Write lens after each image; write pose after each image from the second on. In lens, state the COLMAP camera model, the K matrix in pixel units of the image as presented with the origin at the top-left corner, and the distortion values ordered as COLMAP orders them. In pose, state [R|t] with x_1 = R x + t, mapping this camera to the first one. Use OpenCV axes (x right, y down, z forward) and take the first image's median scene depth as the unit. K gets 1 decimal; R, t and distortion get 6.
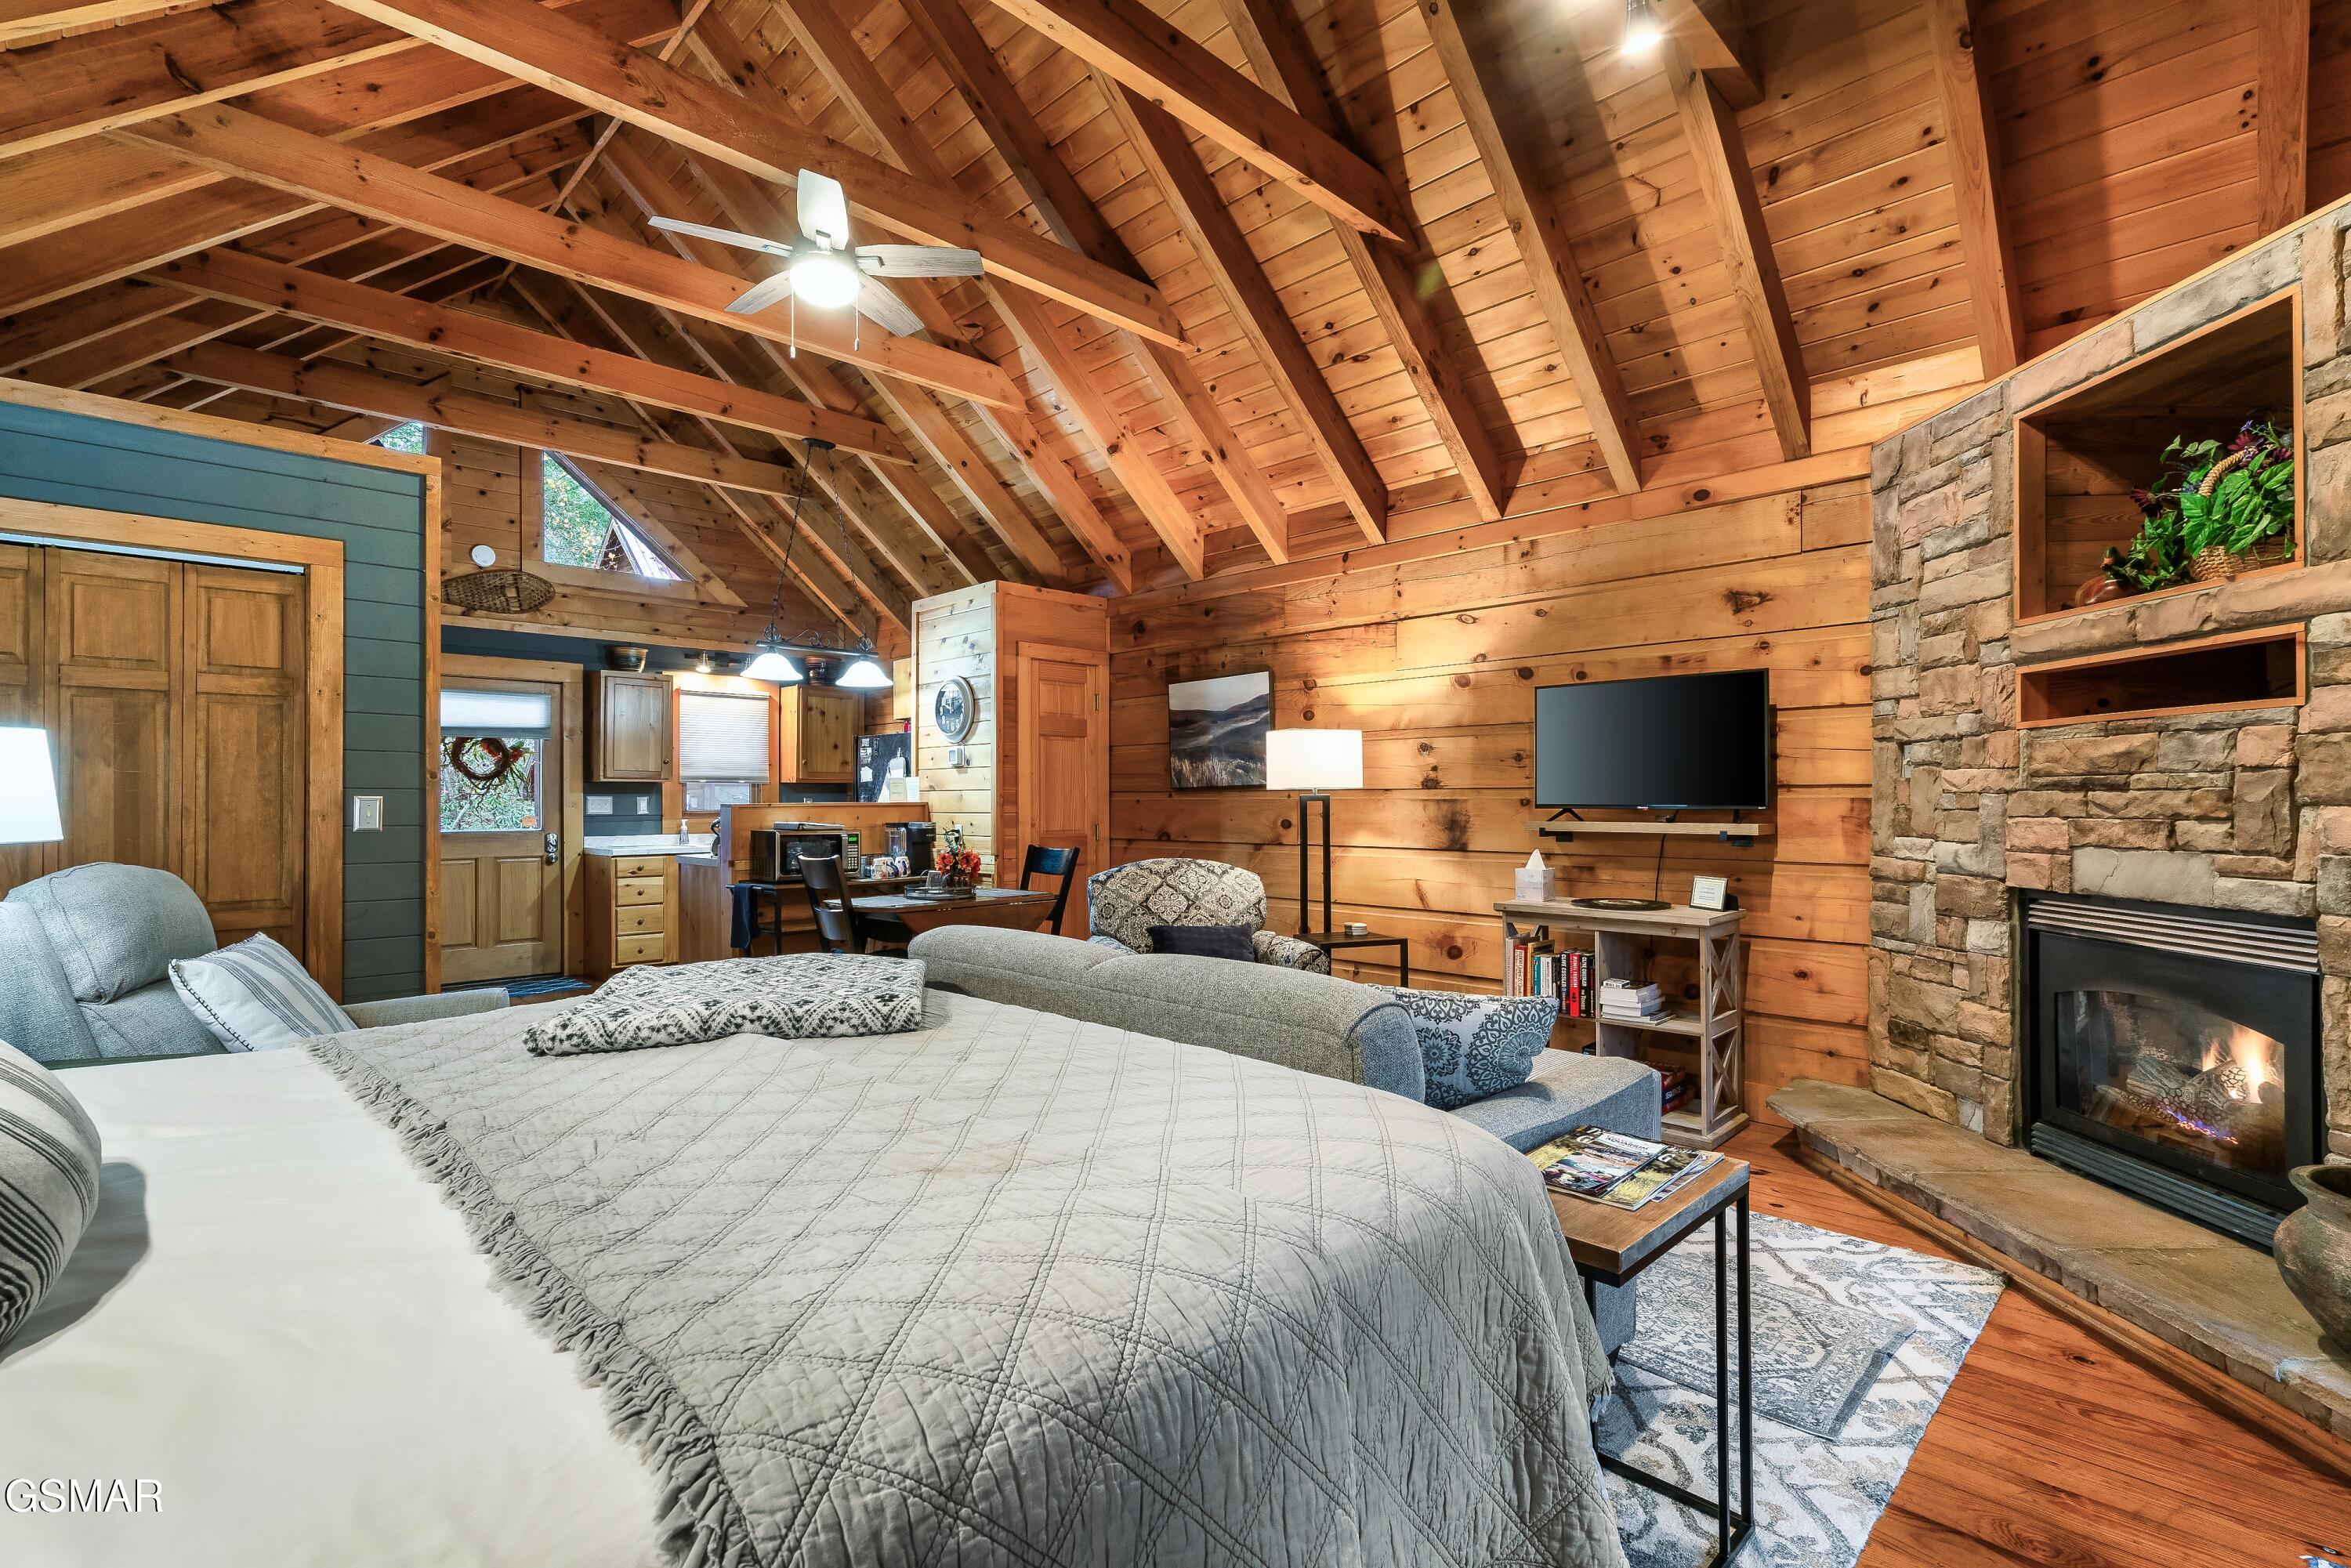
lens RADIAL K [[1078.0, 0, 1171.7], [0, 1078.0, 762.9], [0, 0, 1]] dist [0.001498, 0.000437]
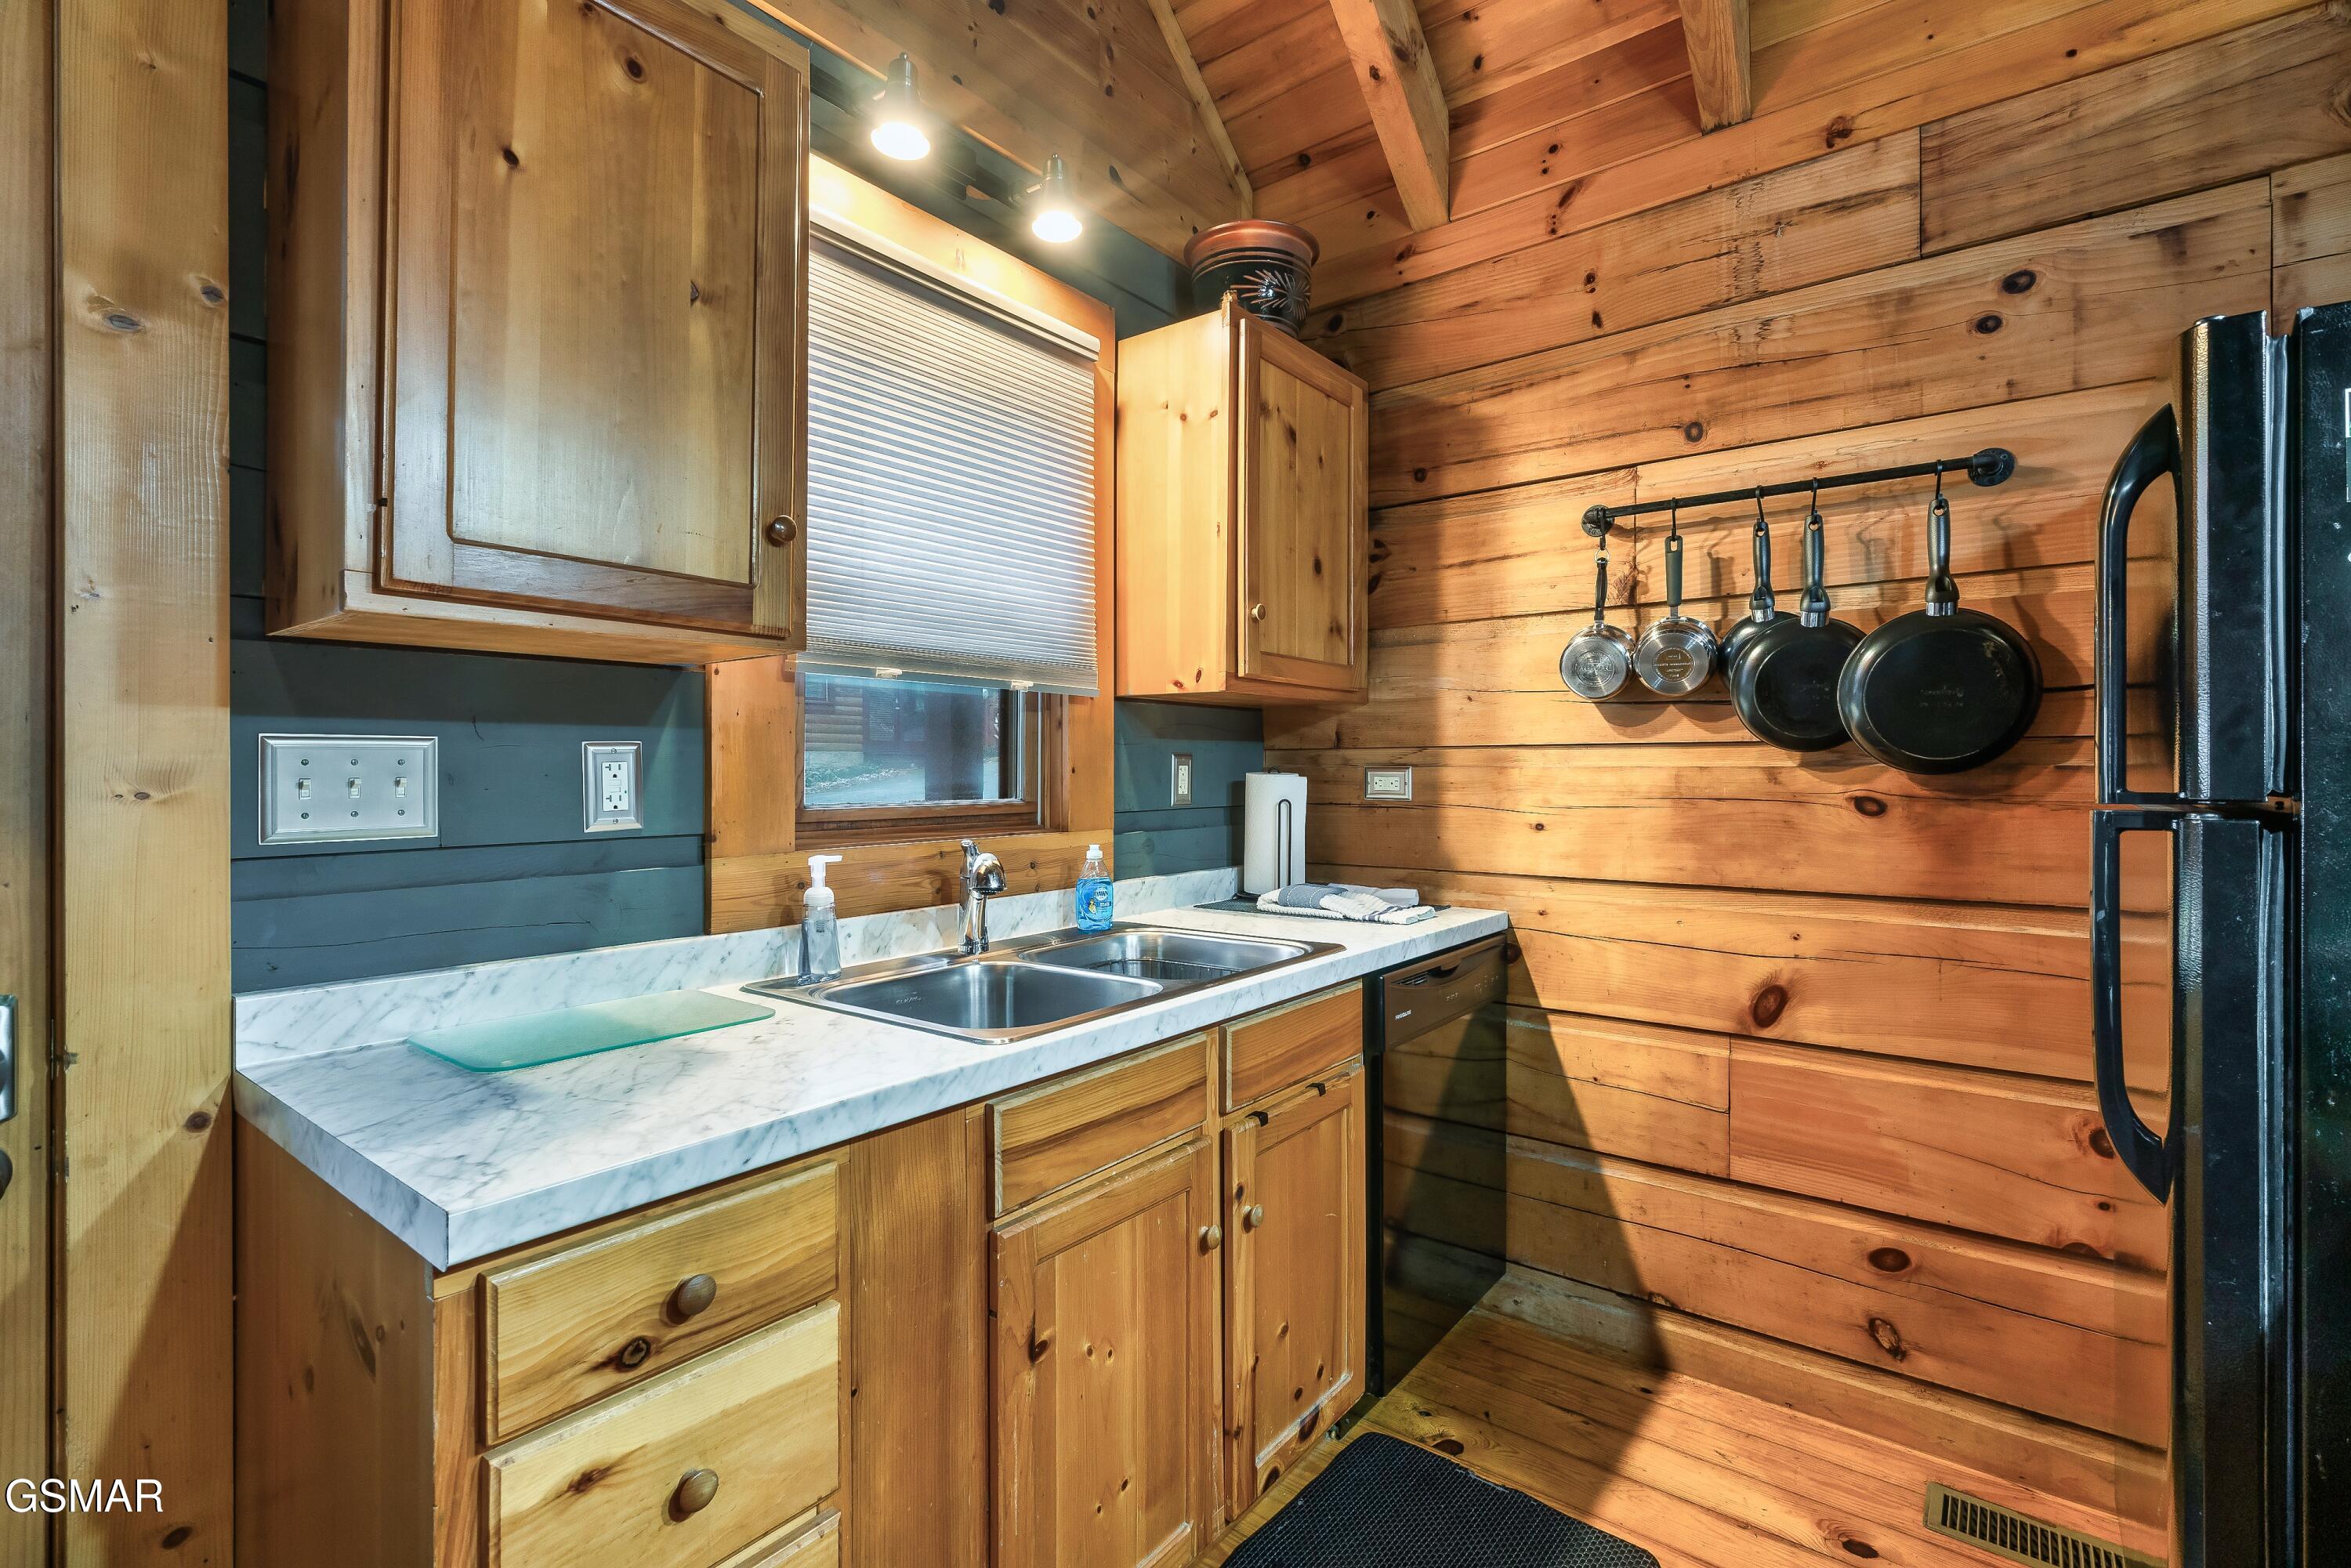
lens RADIAL K [[1052.3, 0, 1177.8], [0, 1052.3, 768.1], [0, 0, 1]] dist [0.002184, 0.001658]
pose [[0.991485, 0.003092, 0.130181, -0.962103], [-0.006750, 0.999595, 0.027662, 0.070325], [-0.130043, -0.028305, 0.991104, 1.857867]]
